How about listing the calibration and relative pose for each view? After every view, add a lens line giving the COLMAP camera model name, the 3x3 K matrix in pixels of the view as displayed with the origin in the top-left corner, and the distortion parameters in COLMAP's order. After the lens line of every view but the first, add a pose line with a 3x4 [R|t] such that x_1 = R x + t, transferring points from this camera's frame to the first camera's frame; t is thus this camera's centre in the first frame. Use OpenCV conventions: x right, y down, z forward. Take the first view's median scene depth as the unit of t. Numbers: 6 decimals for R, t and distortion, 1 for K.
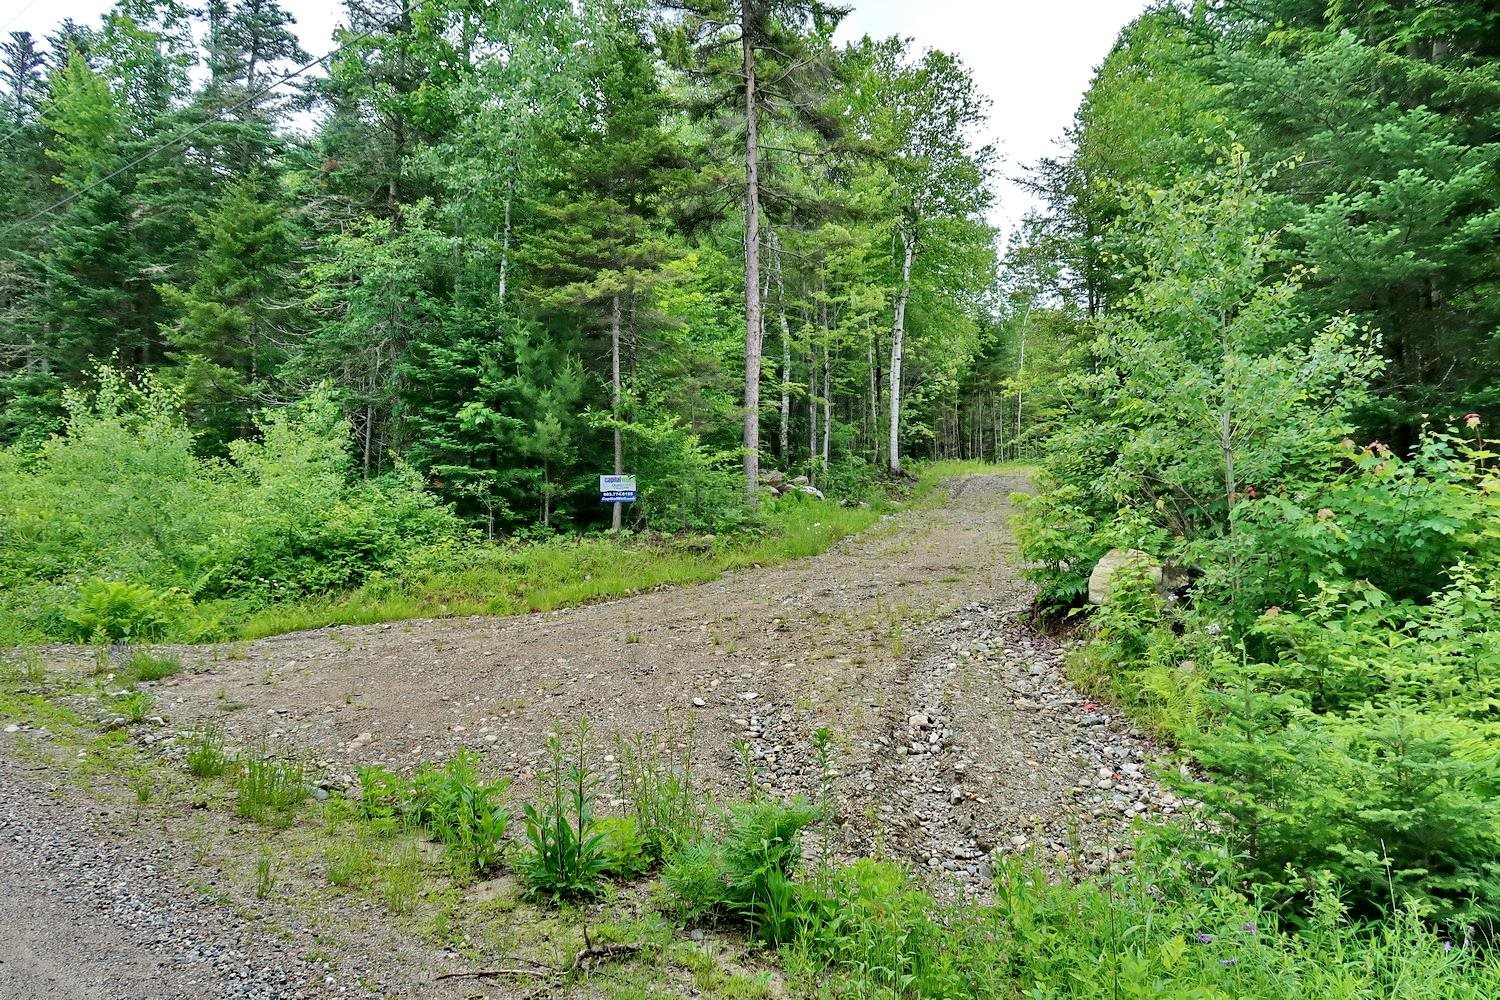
lens RADIAL K [[1065.8, 0, 743.0], [0, 1065.8, 501.2], [0, 0, 1]] dist [-0.011217, 0.013825]
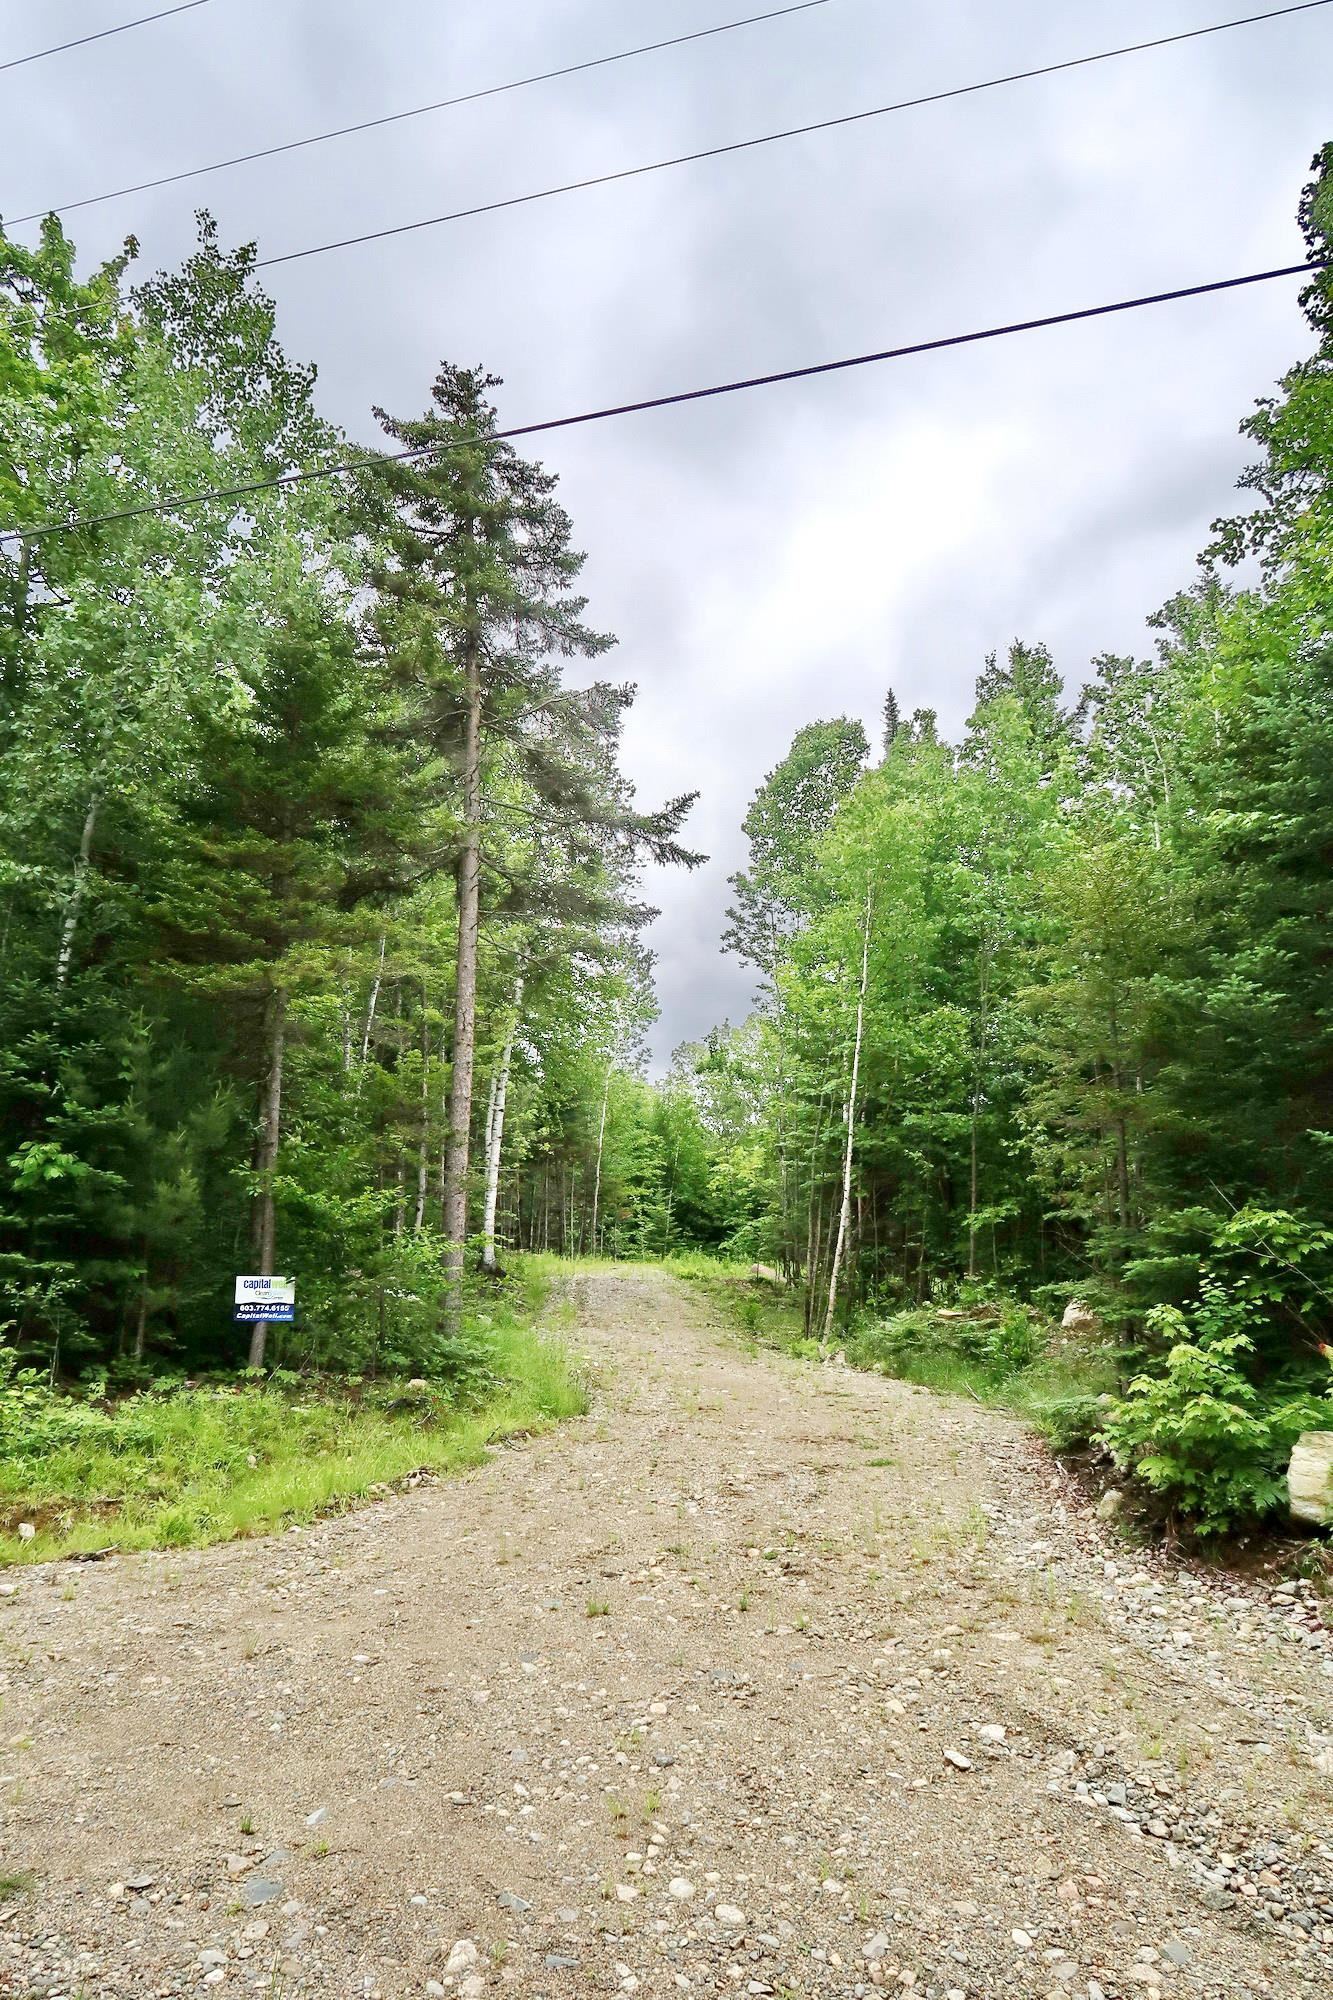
lens RADIAL K [[1421.1, 0, 681.4], [0, 1421.1, 1015.5], [0, 0, 1]] dist [-0.011217, 0.013825]
pose [[0.929745, 0.095650, 0.355563, -0.211824], [-0.023854, 0.979288, -0.201063, -0.013755], [-0.367430, 0.178456, 0.912770, 0.157459]]
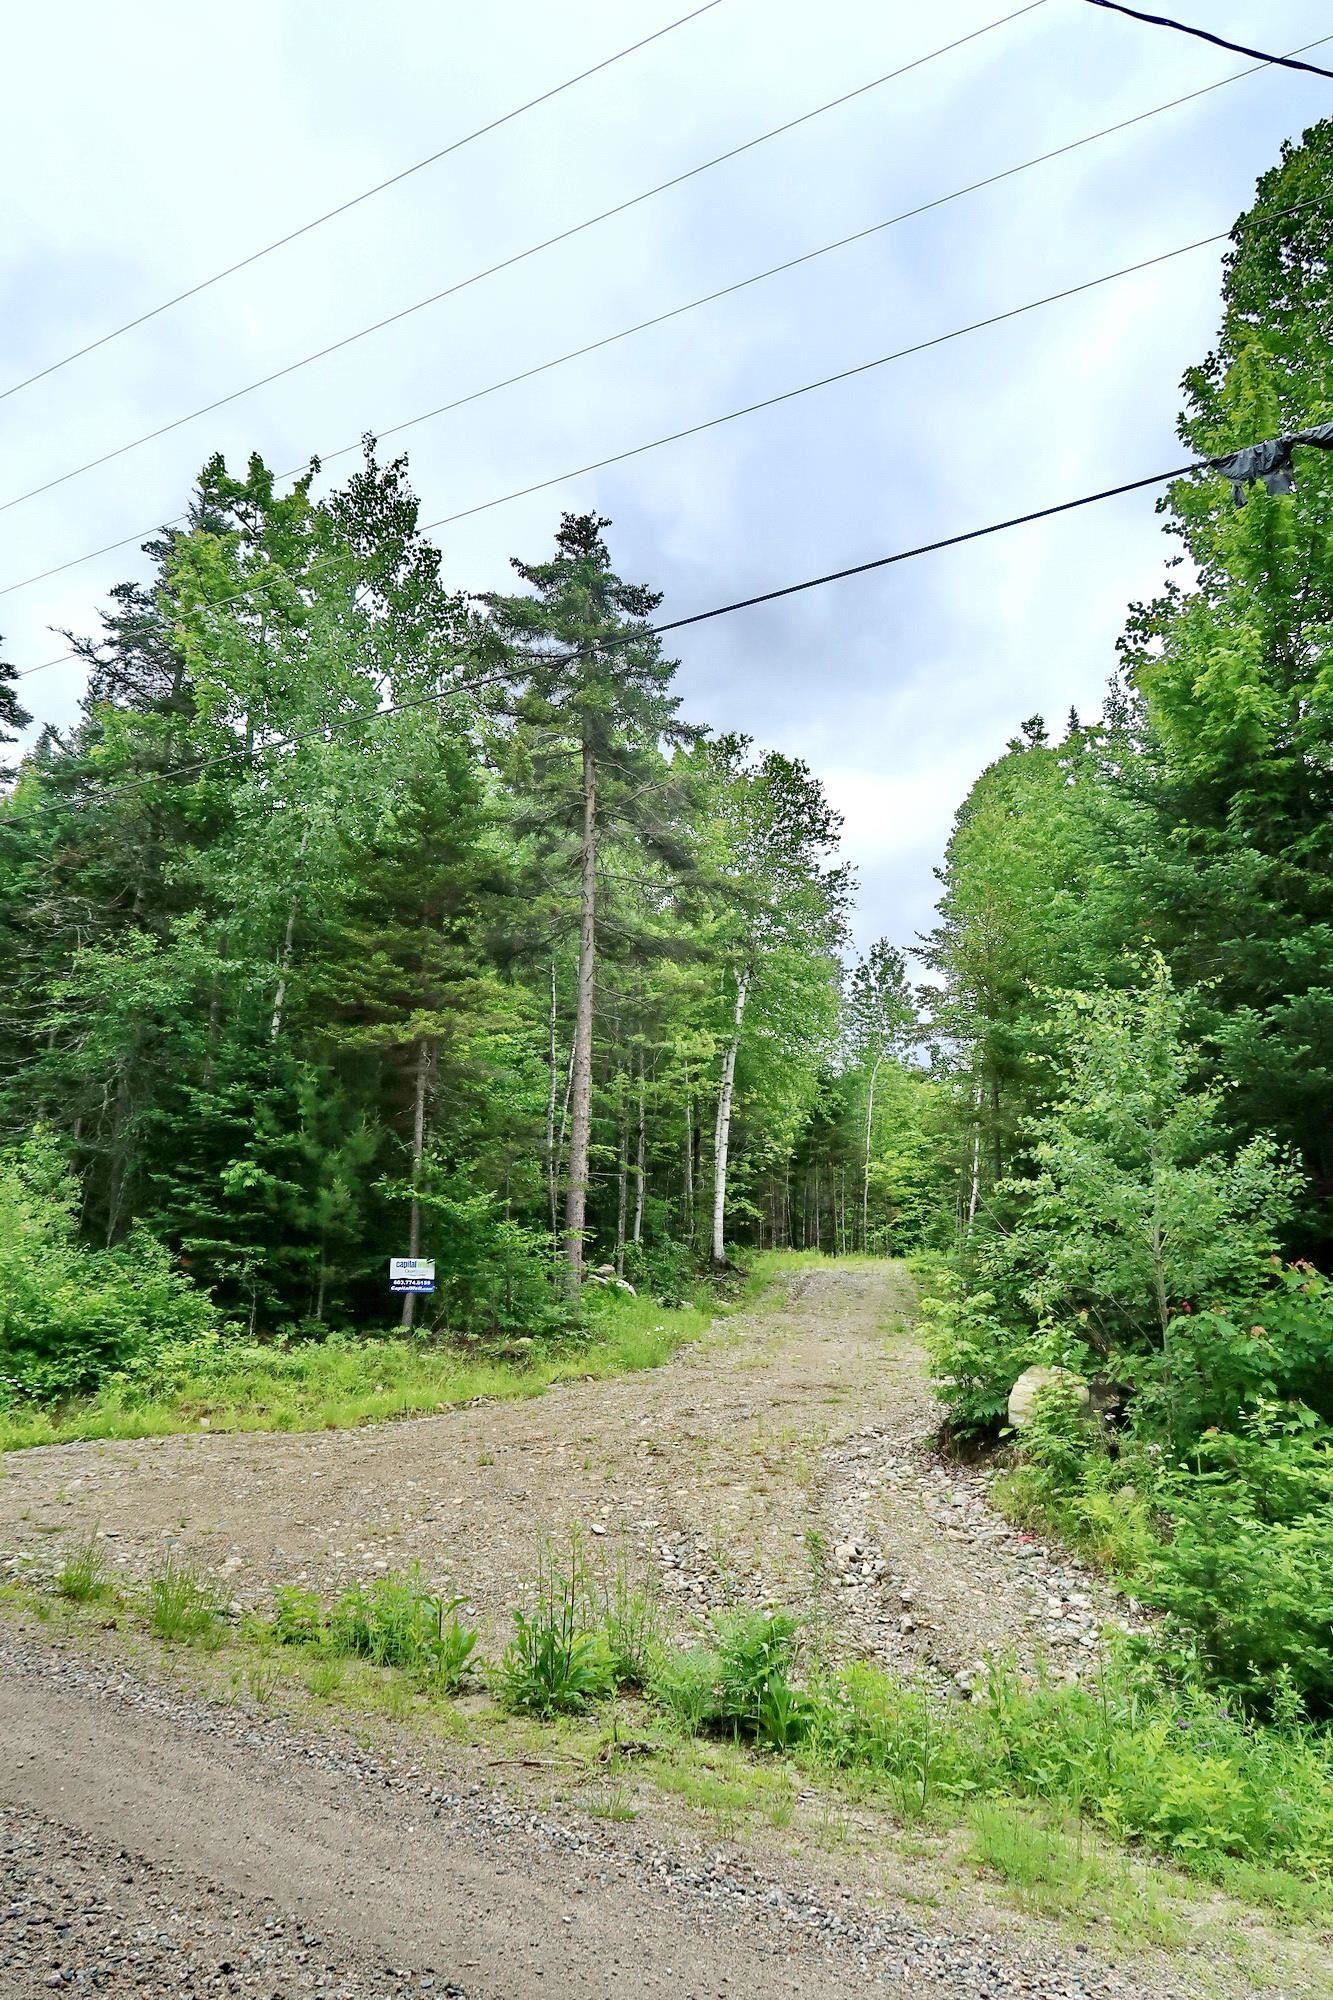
lens RADIAL K [[1421.1, 0, 667.6], [0, 1421.1, 1021.5], [0, 0, 1]] dist [-0.011217, 0.013825]
pose [[0.991438, 0.053847, 0.118957, -0.067935], [-0.030293, 0.981008, -0.191589, -0.000561], [-0.127014, 0.186345, 0.974240, -0.108506]]
